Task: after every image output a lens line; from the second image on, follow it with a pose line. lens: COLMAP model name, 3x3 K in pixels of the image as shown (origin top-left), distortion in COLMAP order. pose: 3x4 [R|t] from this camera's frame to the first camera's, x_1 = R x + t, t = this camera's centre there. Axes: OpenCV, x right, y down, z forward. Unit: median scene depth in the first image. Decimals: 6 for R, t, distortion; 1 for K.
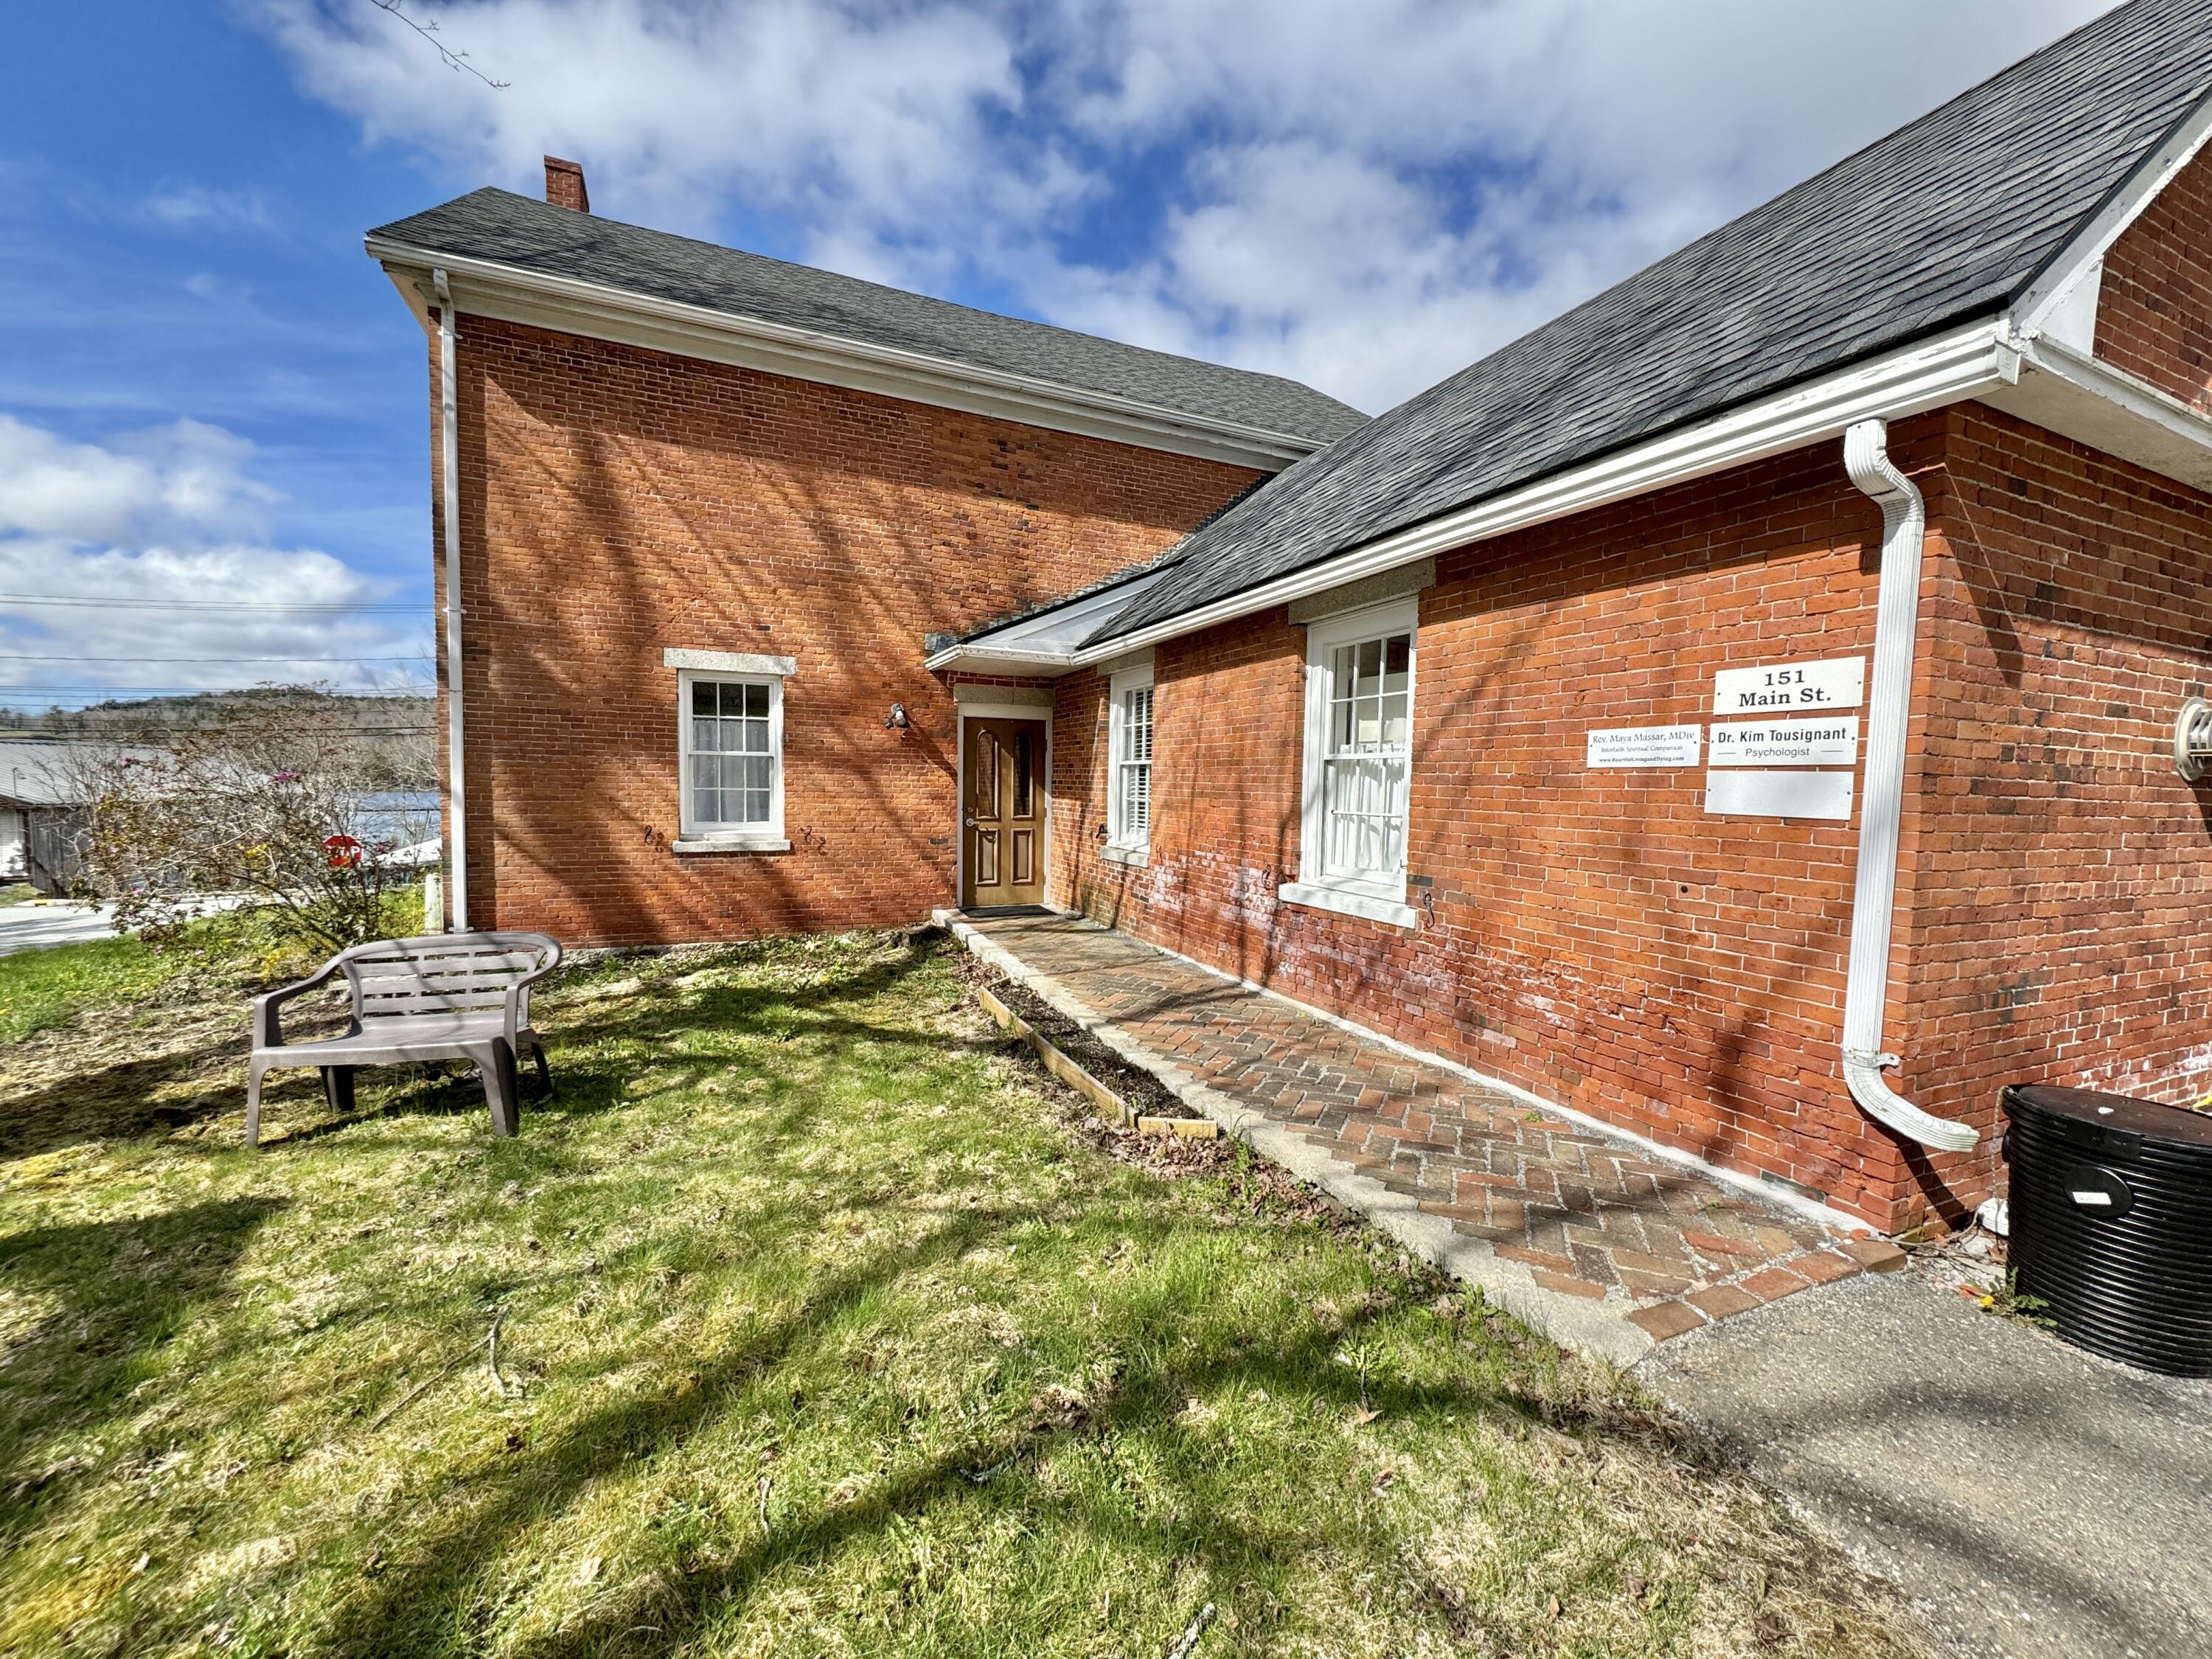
lens RADIAL K [[878.9, 0, 1109.5], [0, 878.9, 833.3], [0, 0, 1]] dist [-0.003554, 0.000039]
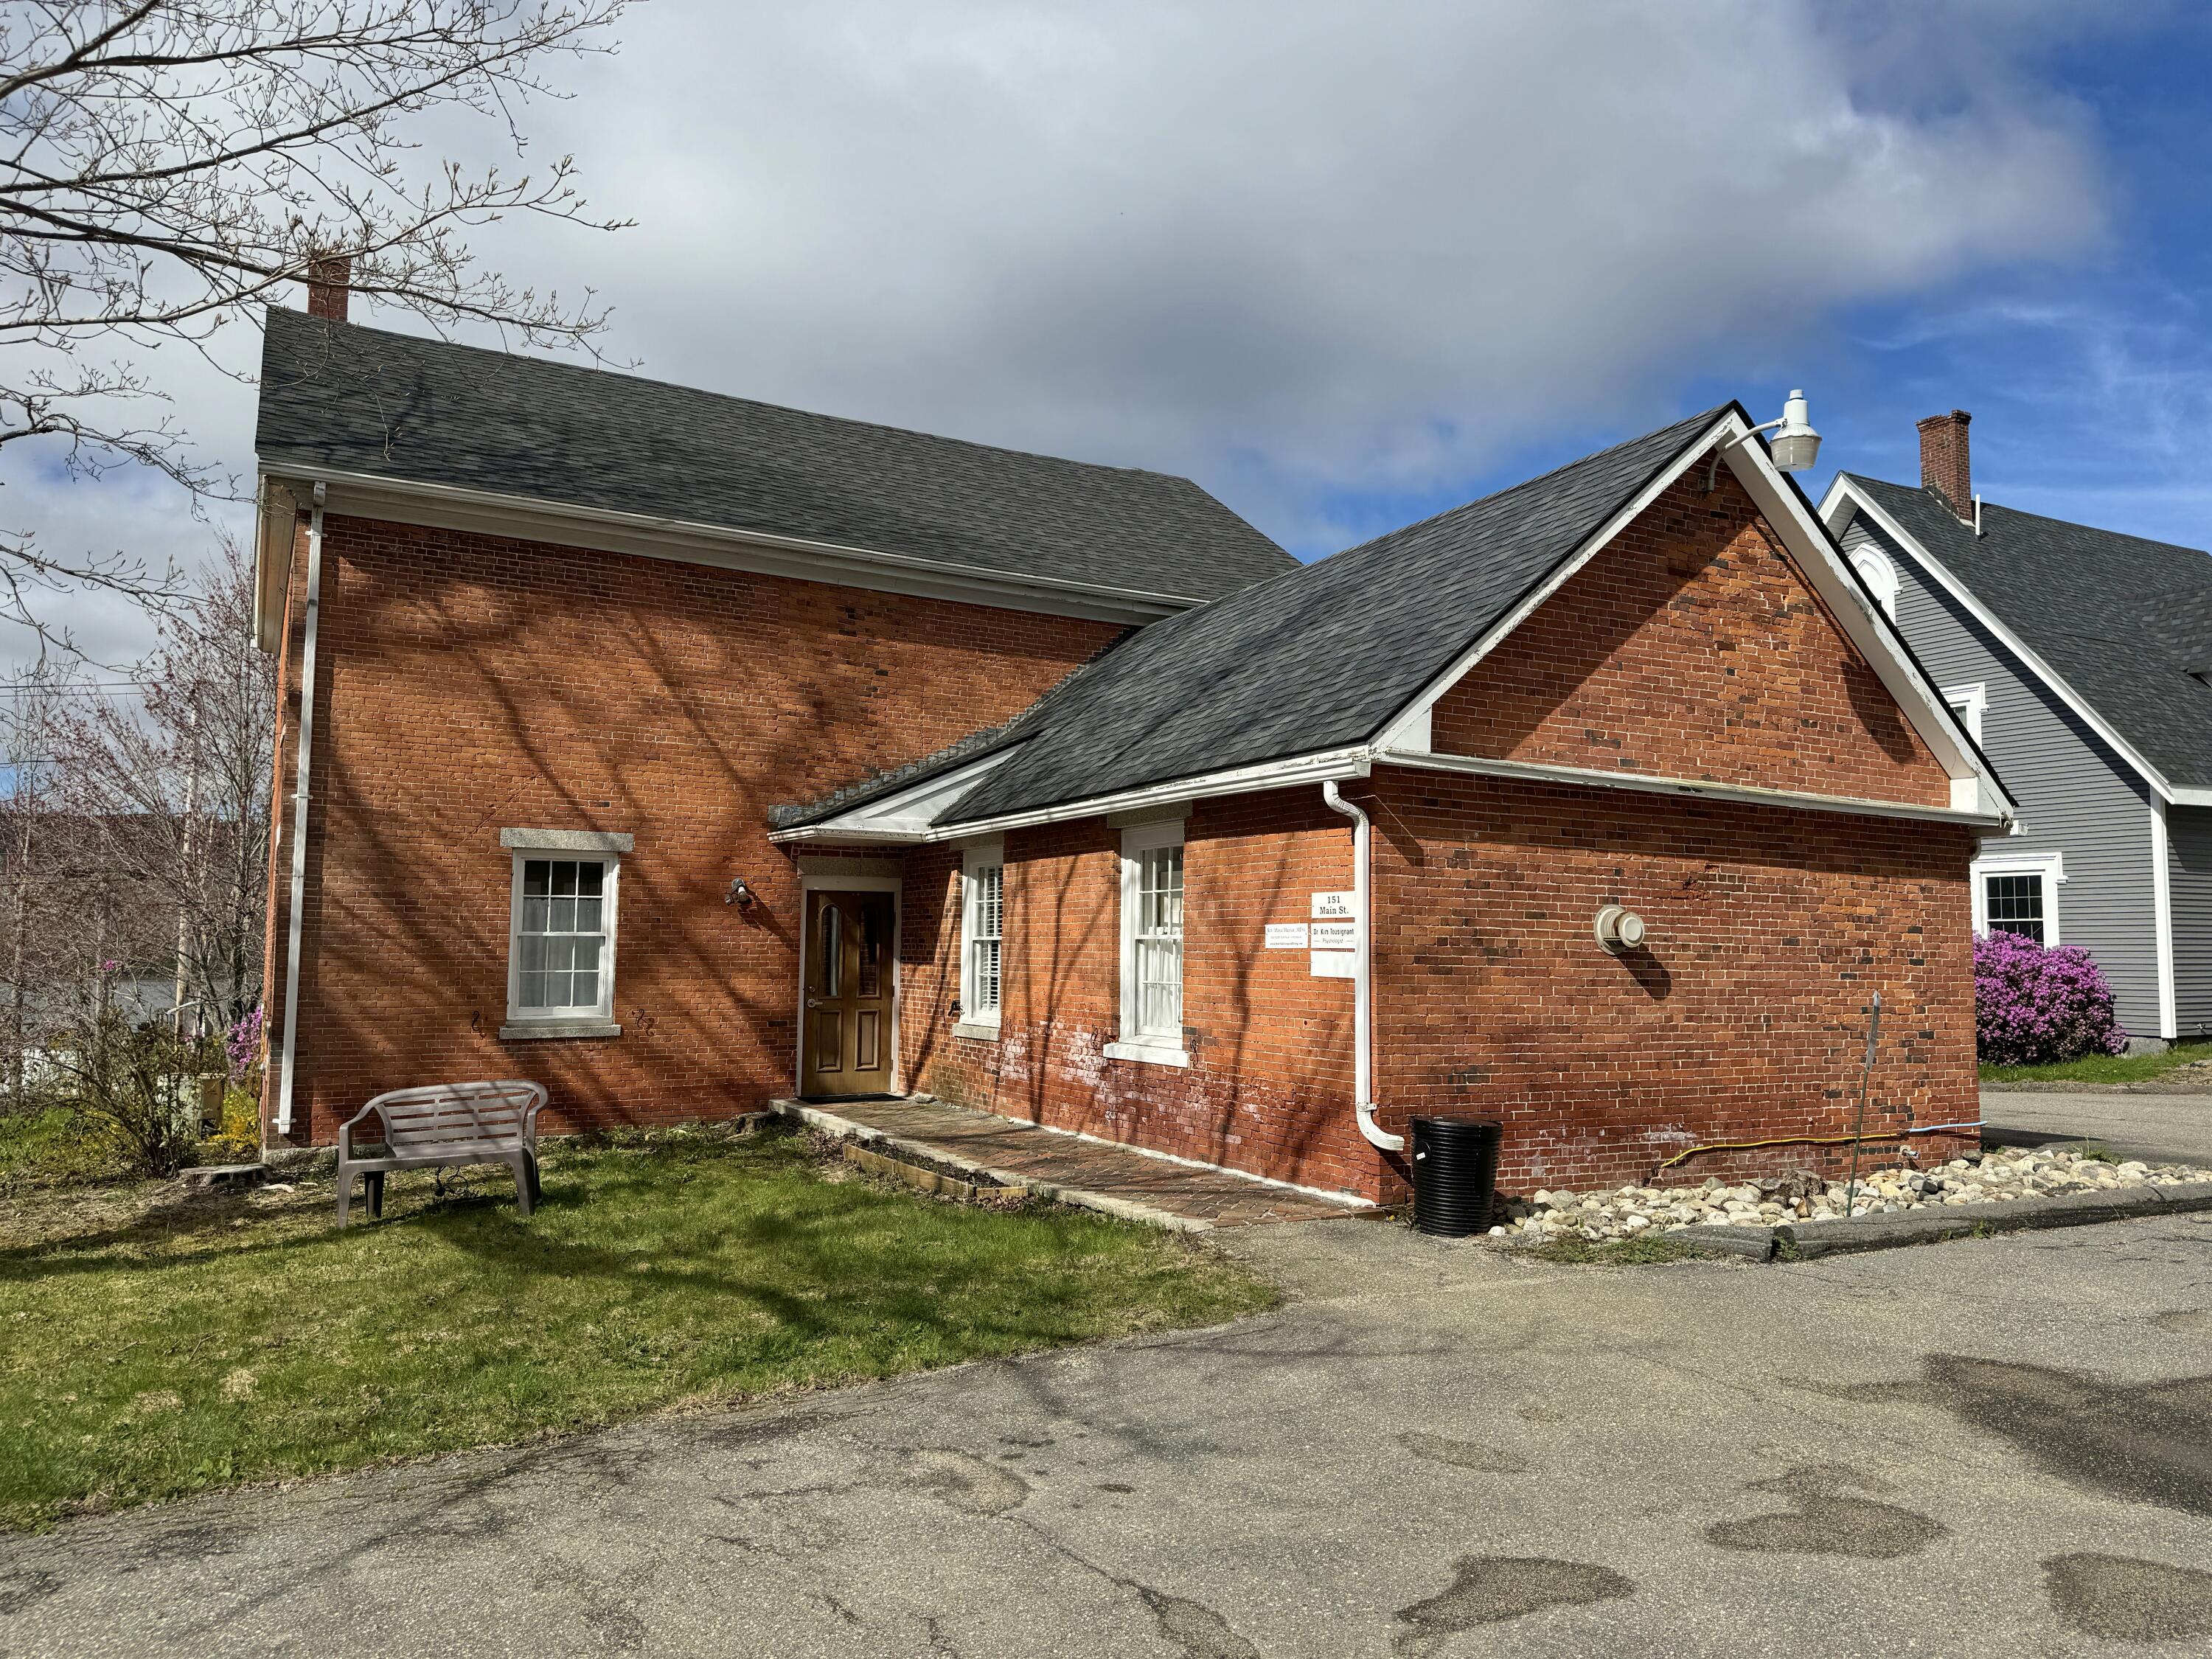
lens RADIAL K [[1547.7, 0, 1106.0], [0, 1547.7, 829.5], [0, 0, 1]] dist [0.125914, -0.191684]
pose [[0.996351, -0.004159, 0.085253, 0.015459], [0.015664, 0.990758, -0.134733, 0.043143], [-0.083905, 0.135577, 0.987208, -0.902775]]
